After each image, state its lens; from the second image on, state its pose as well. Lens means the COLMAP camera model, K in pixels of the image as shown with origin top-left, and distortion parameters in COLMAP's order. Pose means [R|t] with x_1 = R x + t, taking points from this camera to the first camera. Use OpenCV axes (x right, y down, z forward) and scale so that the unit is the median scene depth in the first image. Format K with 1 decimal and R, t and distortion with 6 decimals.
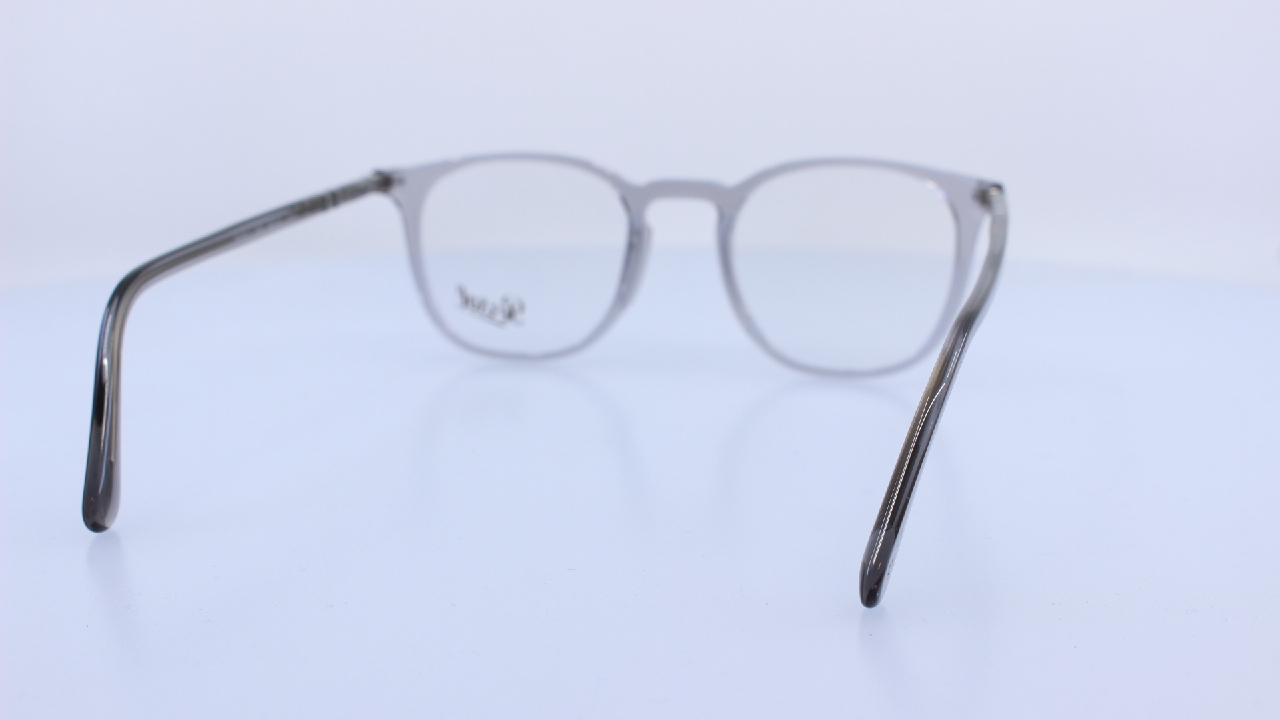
lens RADIAL K [[1660.4, 0, 640.0], [0, 1660.4, 360.0], [0, 0, 1]] dist [-0.087961, 0.004431]
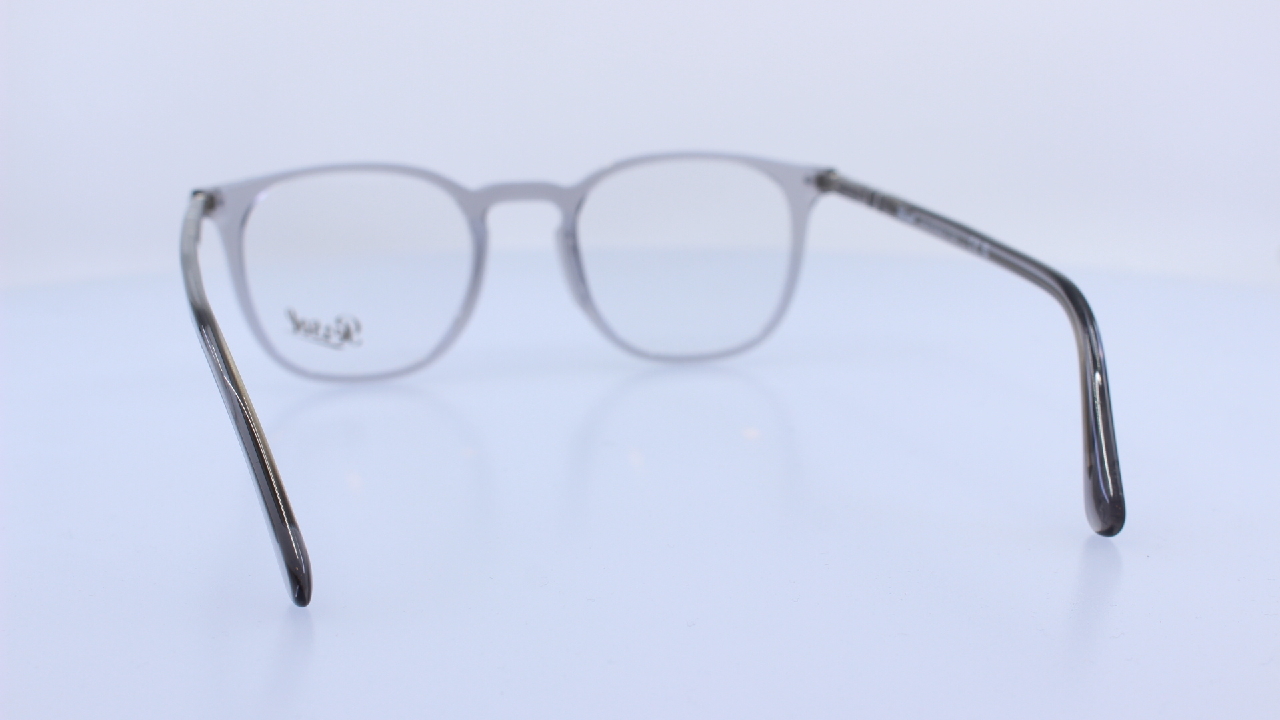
lens RADIAL K [[1660.4, 0, 640.0], [0, 1660.4, 360.0], [0, 0, 1]] dist [-0.087961, 0.004431]
pose [[0.859980, -0.103704, 0.499680, -0.414697], [0.106905, 0.994019, 0.022309, -0.016888], [-0.499005, 0.034234, 0.865923, 0.103508]]
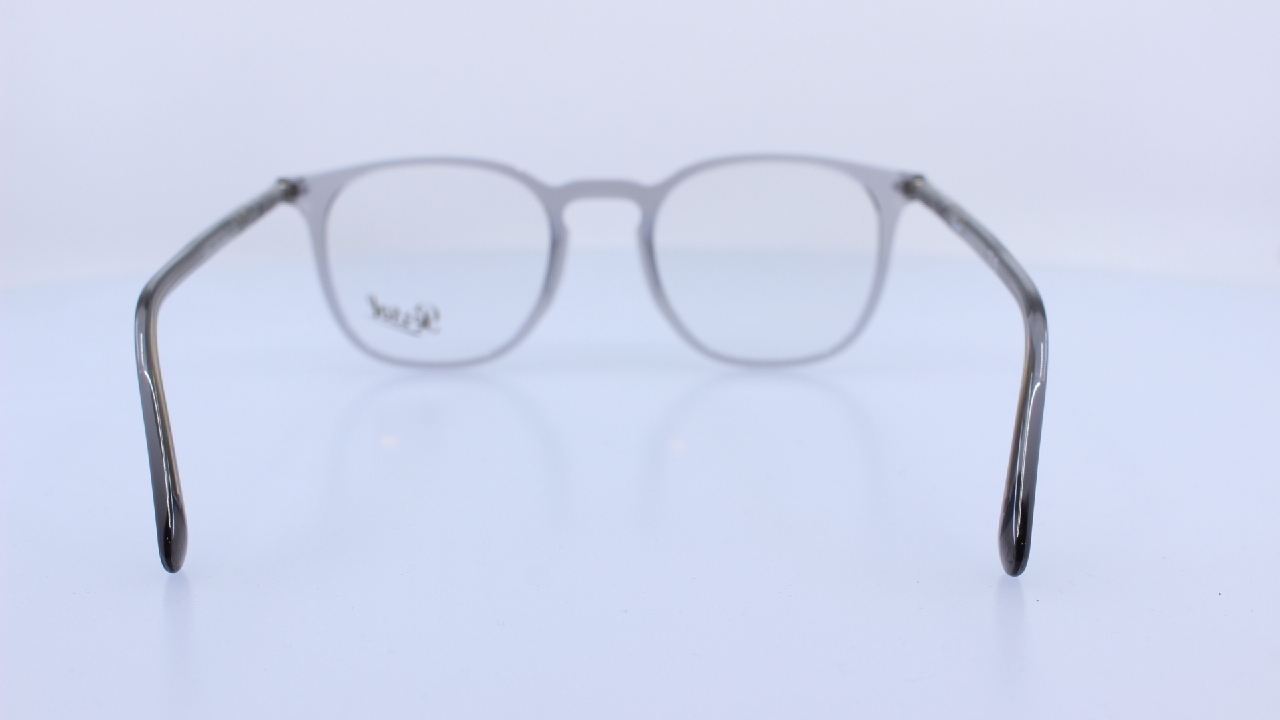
lens RADIAL K [[1660.4, 0, 640.0], [0, 1660.4, 360.0], [0, 0, 1]] dist [-0.087961, 0.004431]
pose [[0.964131, -0.054987, 0.259668, -0.215194], [0.055340, 0.998450, 0.005954, -0.004348], [-0.259593, 0.008630, 0.965680, 0.023523]]
